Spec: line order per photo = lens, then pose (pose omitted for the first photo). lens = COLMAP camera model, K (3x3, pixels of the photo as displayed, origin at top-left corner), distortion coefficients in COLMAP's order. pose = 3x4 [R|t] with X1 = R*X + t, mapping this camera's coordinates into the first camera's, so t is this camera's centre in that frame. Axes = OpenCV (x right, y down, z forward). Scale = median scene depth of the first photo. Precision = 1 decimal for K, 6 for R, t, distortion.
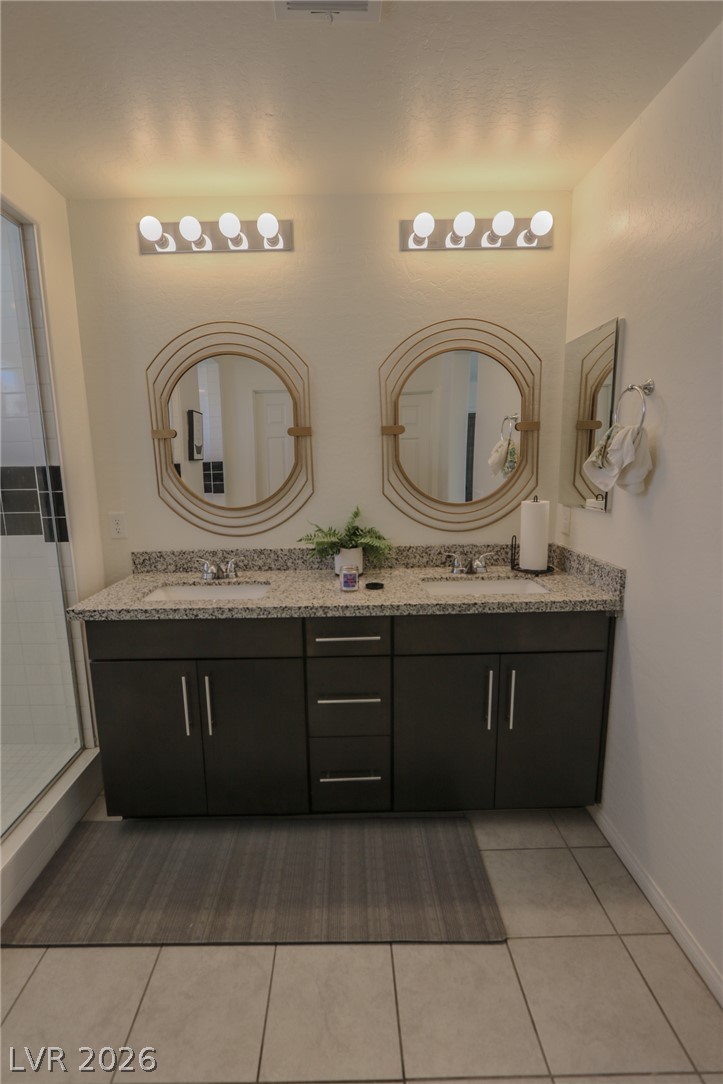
lens RADIAL K [[499.9, 0, 356.6], [0, 499.9, 546.5], [0, 0, 1]] dist [-0.013440, 0.001349]
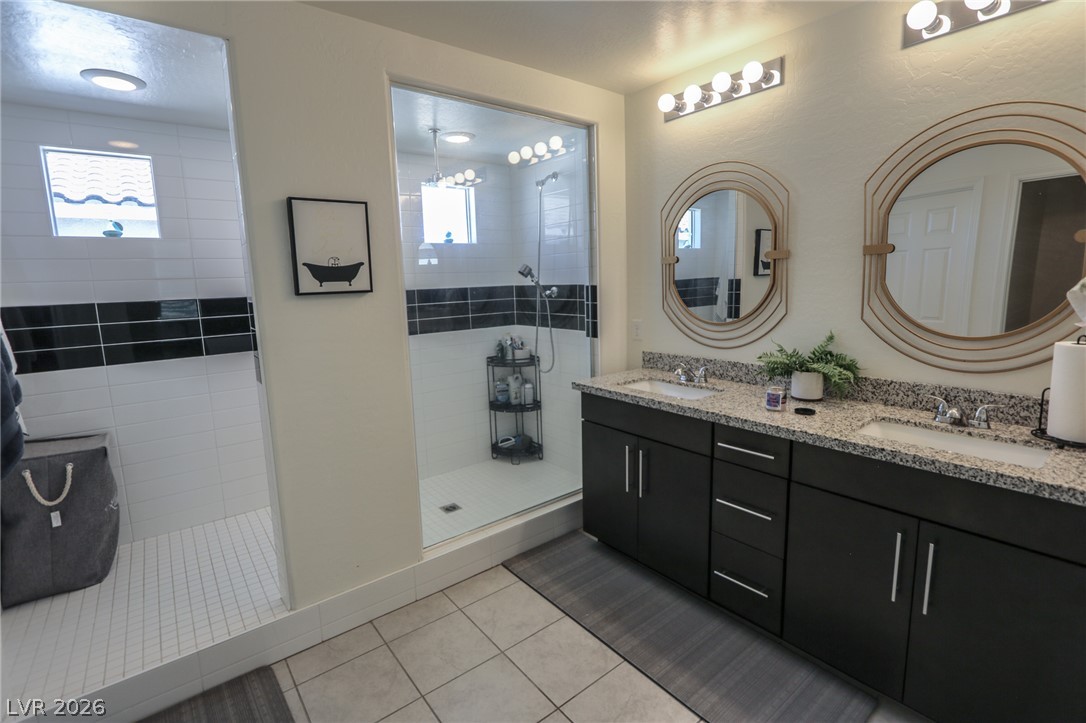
lens RADIAL K [[500.8, 0, 541.8], [0, 500.8, 350.8], [0, 0, 1]] dist [-0.013440, 0.001349]
pose [[0.615230, 0.112764, -0.780241, 0.473317], [-0.119461, 0.991623, 0.049118, -0.025939], [0.779244, 0.062990, 0.623548, -0.023353]]
